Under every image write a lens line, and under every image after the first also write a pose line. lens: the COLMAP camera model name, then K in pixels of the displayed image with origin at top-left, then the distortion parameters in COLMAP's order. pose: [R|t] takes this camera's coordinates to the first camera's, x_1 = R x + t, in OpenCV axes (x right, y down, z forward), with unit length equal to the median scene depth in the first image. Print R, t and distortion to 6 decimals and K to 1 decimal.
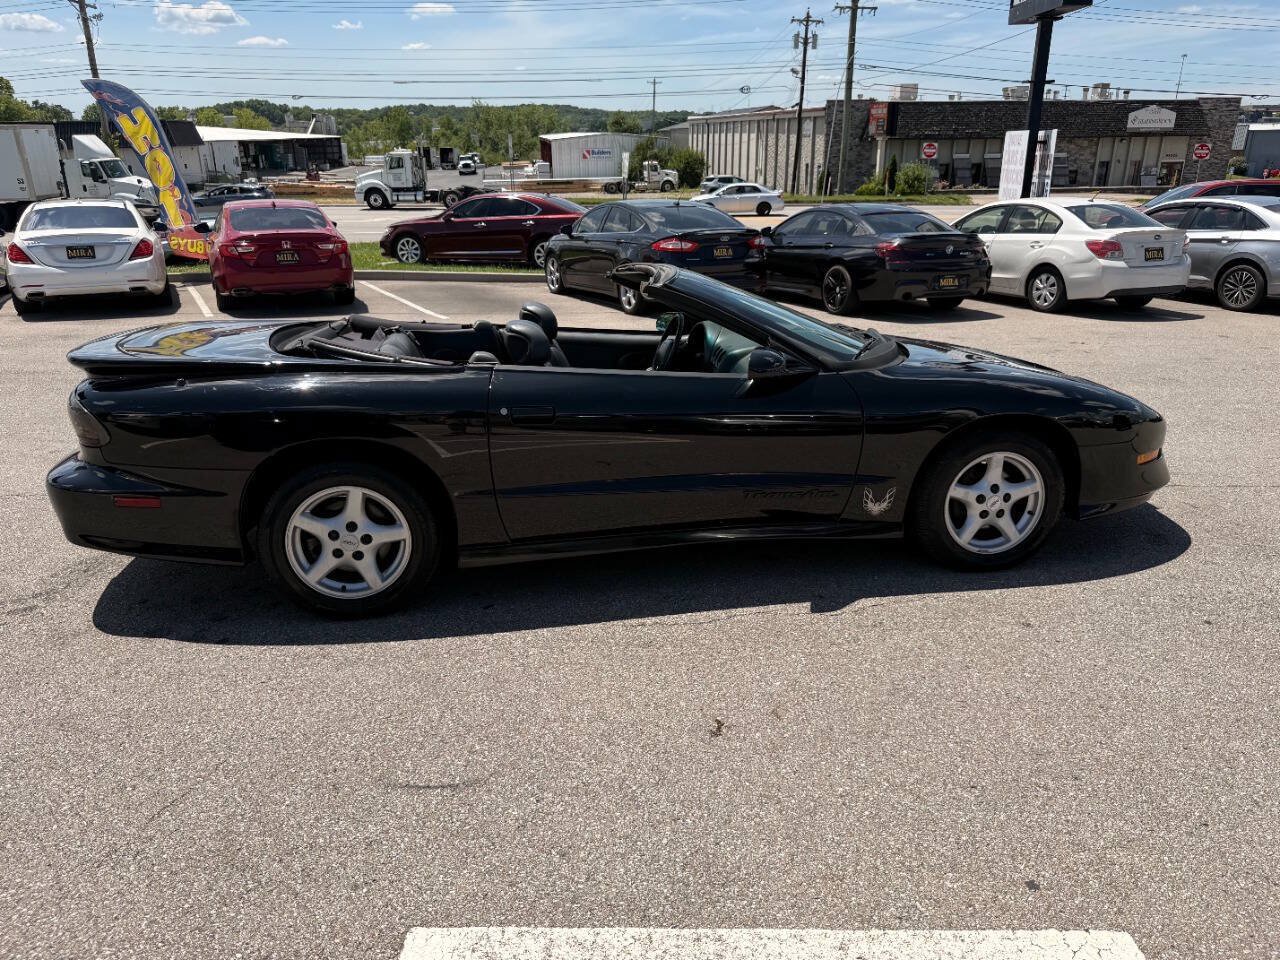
lens RADIAL K [[926.8, 0, 640.0], [0, 926.8, 480.0], [0, 0, 1]] dist [0.008145, -0.024039]
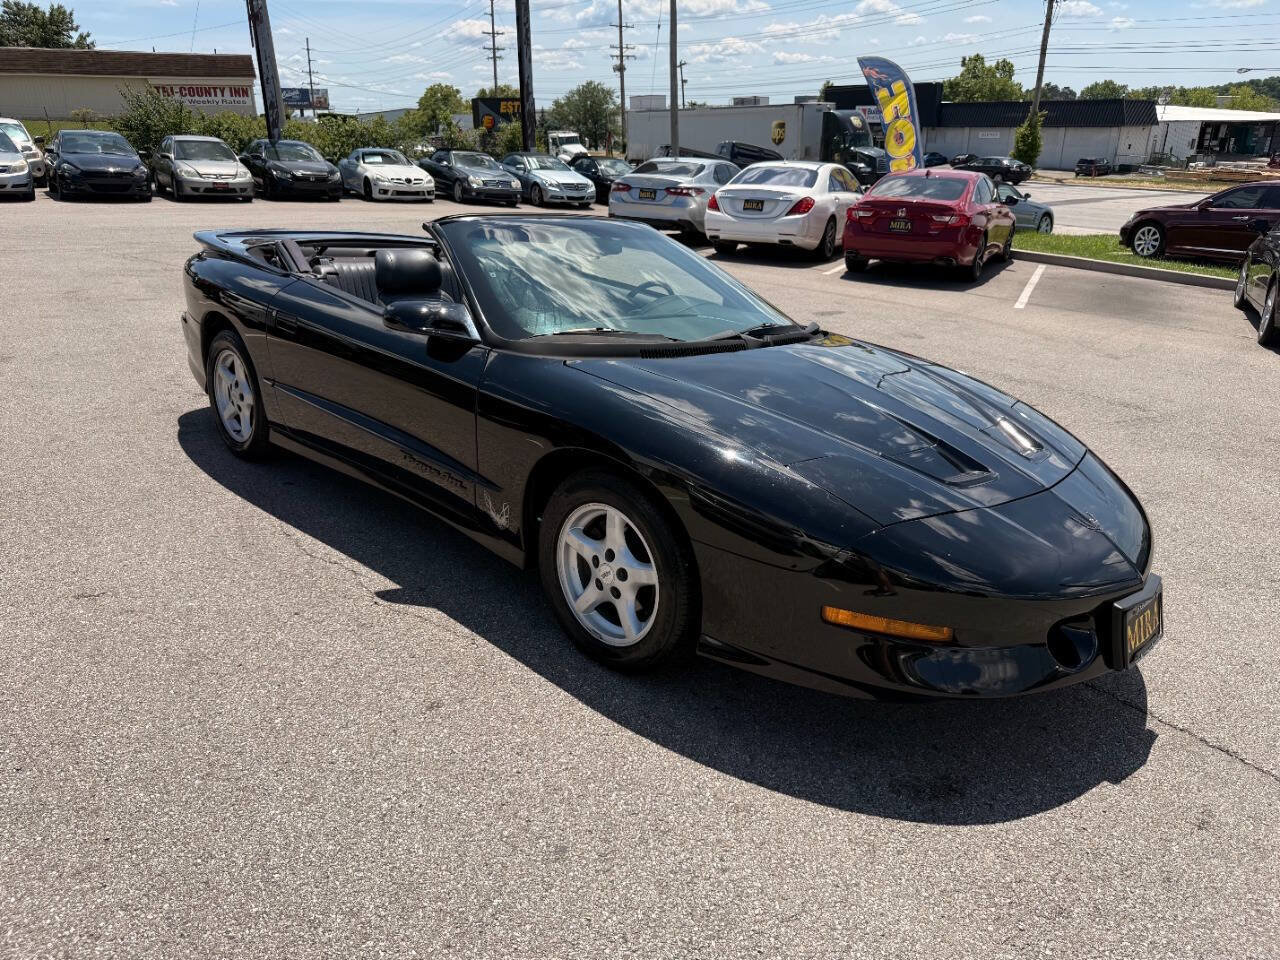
lens RADIAL K [[912.1, 0, 640.0], [0, 912.1, 480.0], [0, 0, 1]] dist [0.004270, 0.001536]
pose [[0.604355, 0.299414, -0.738313, 0.243320], [-0.282557, 0.947009, 0.152758, -0.042856], [0.744928, 0.116295, 0.656931, 0.145350]]
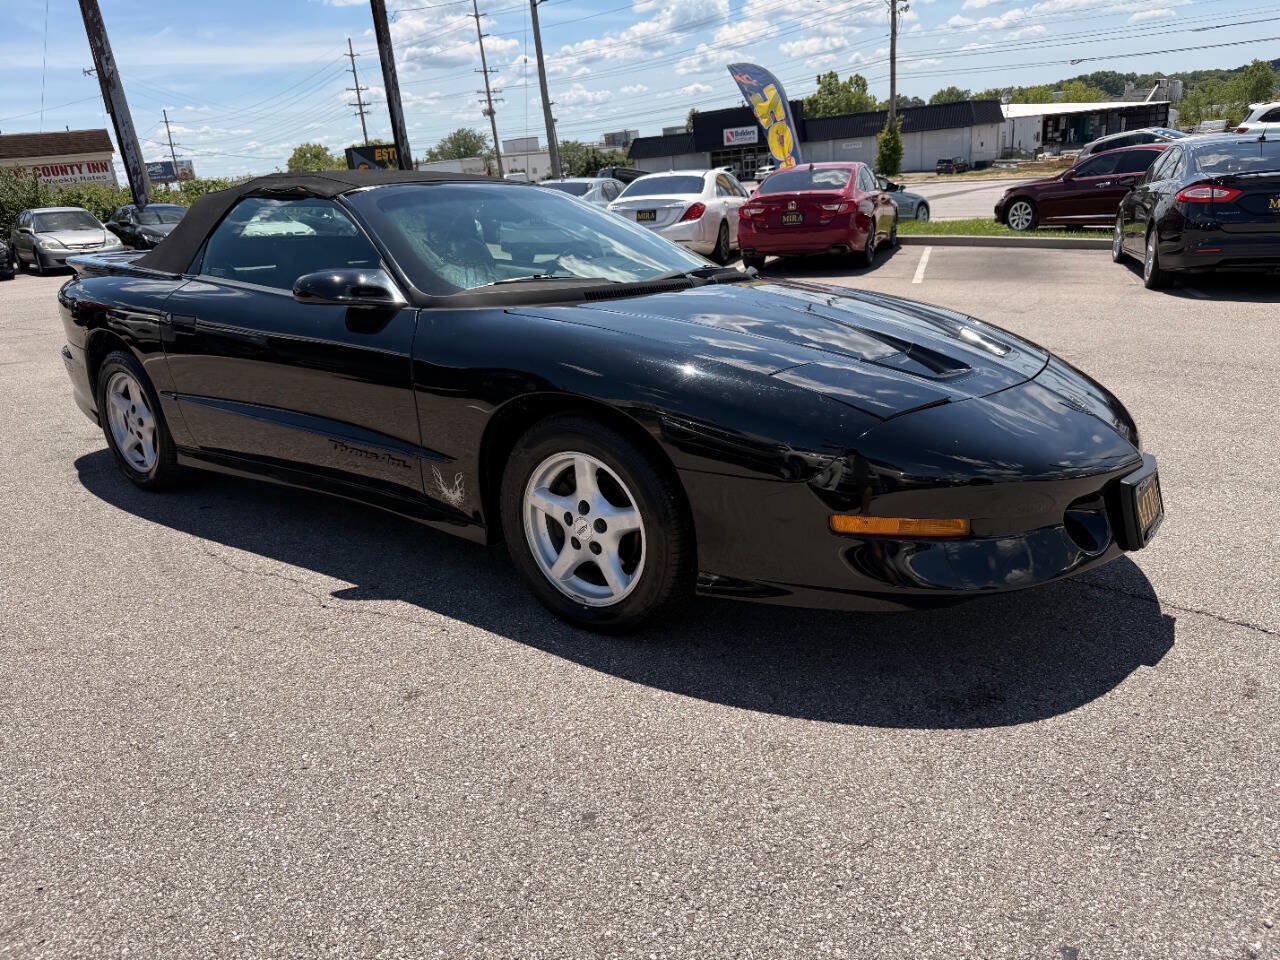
lens RADIAL K [[906.2, 0, 639.2], [0, 906.2, 489.8], [0, 0, 1]] dist [0.010216, -0.008318]
pose [[0.699655, 0.197332, -0.686690, 0.228759], [-0.170480, 0.979451, 0.107763, -0.021252], [0.693844, 0.041670, 0.718919, 0.150816]]
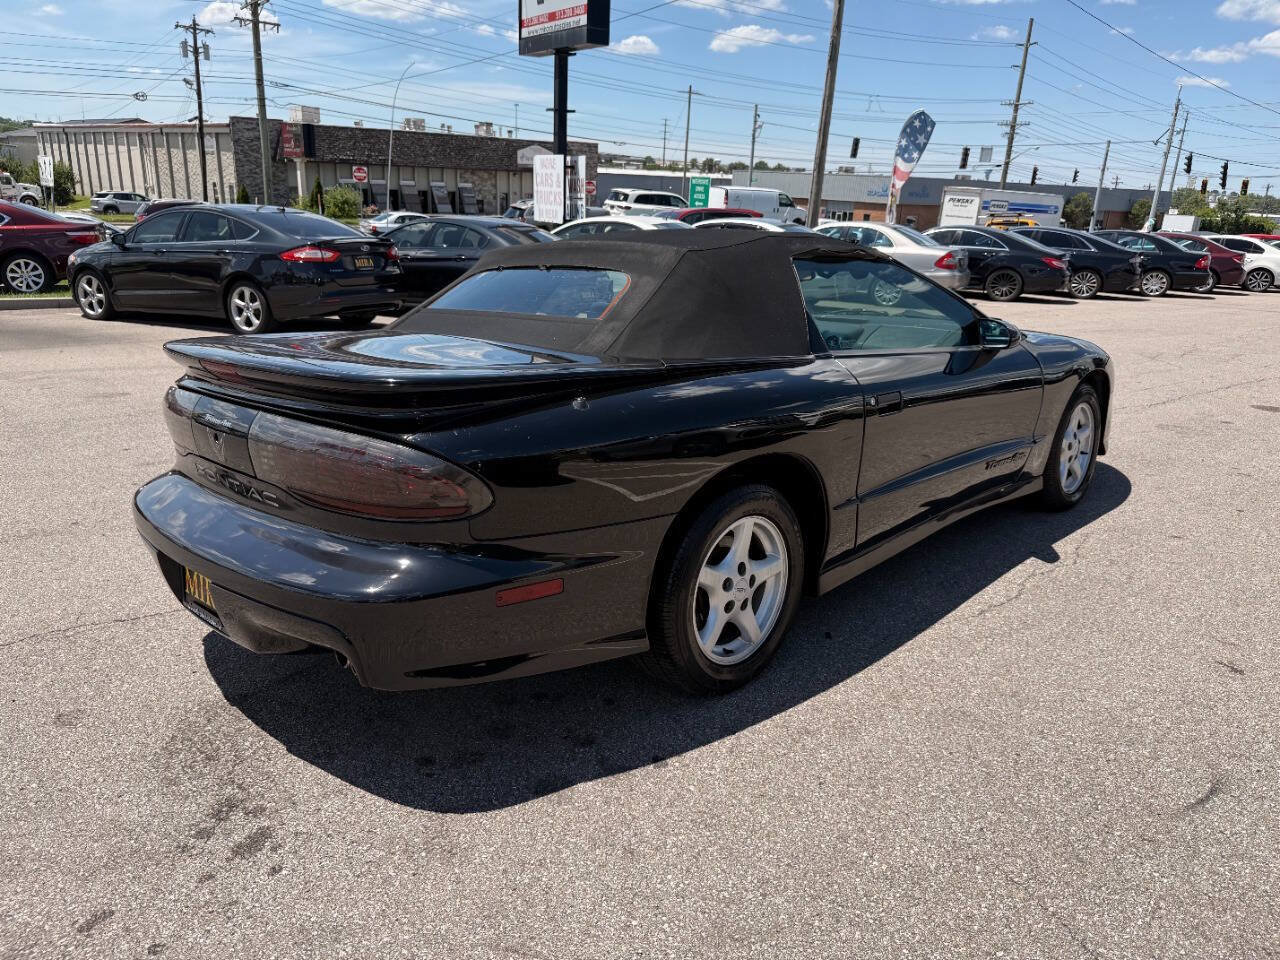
lens RADIAL K [[935.0, 0, 640.0], [0, 935.0, 480.0], [0, 0, 1]] dist [0.005257, -0.015794]
pose [[0.820234, -0.130690, 0.556898, -0.196798], [0.146605, 0.989063, 0.016180, -0.009302], [-0.552922, 0.068372, 0.830423, 0.087432]]
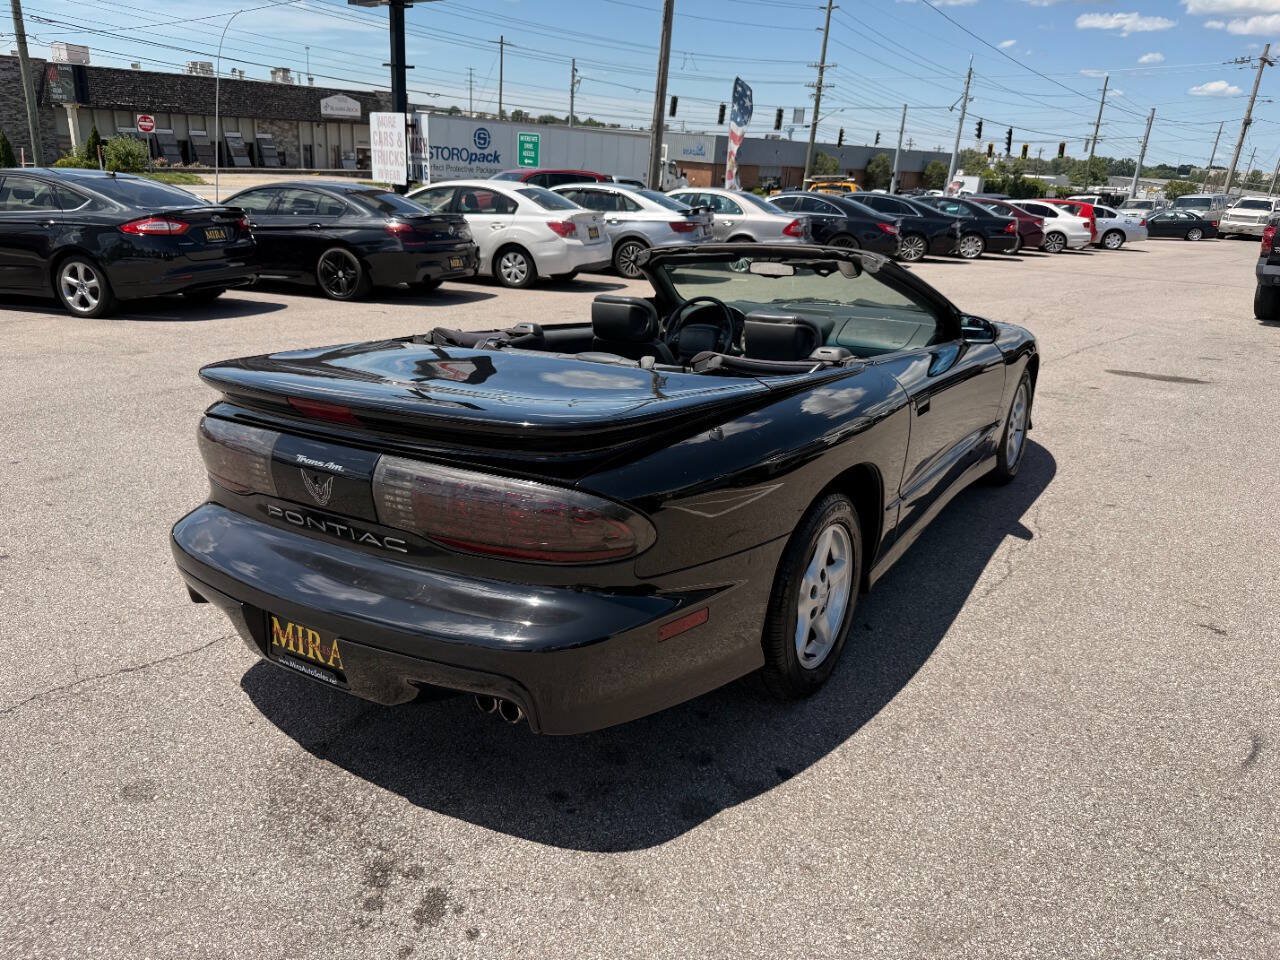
lens RADIAL K [[944.9, 0, 648.3], [0, 944.9, 478.1], [0, 0, 1]] dist [-0.005477, -0.006628]
pose [[0.692487, -0.189454, 0.696110, -0.236513], [0.181565, 0.979612, 0.085992, -0.029396], [-0.698209, 0.066841, 0.712767, 0.117638]]
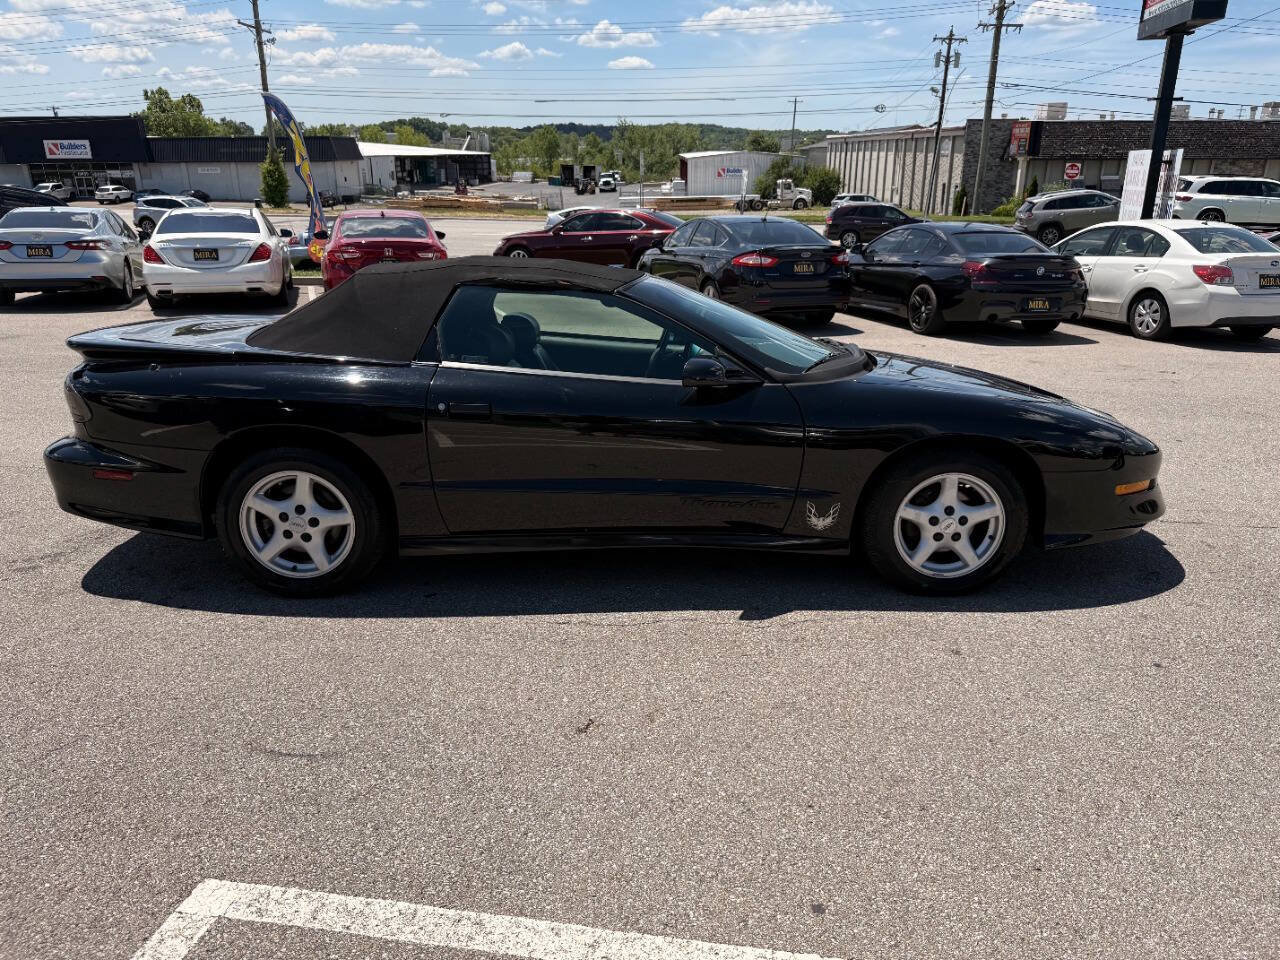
lens RADIAL K [[921.0, 0, 639.1], [0, 921.0, 473.3], [0, 0, 1]] dist [0.007184, -0.017279]
pose [[0.989676, 0.052610, -0.133319, 0.050516], [-0.055518, 0.998292, -0.018191, 0.001572], [0.132134, 0.025405, 0.990906, 0.001249]]
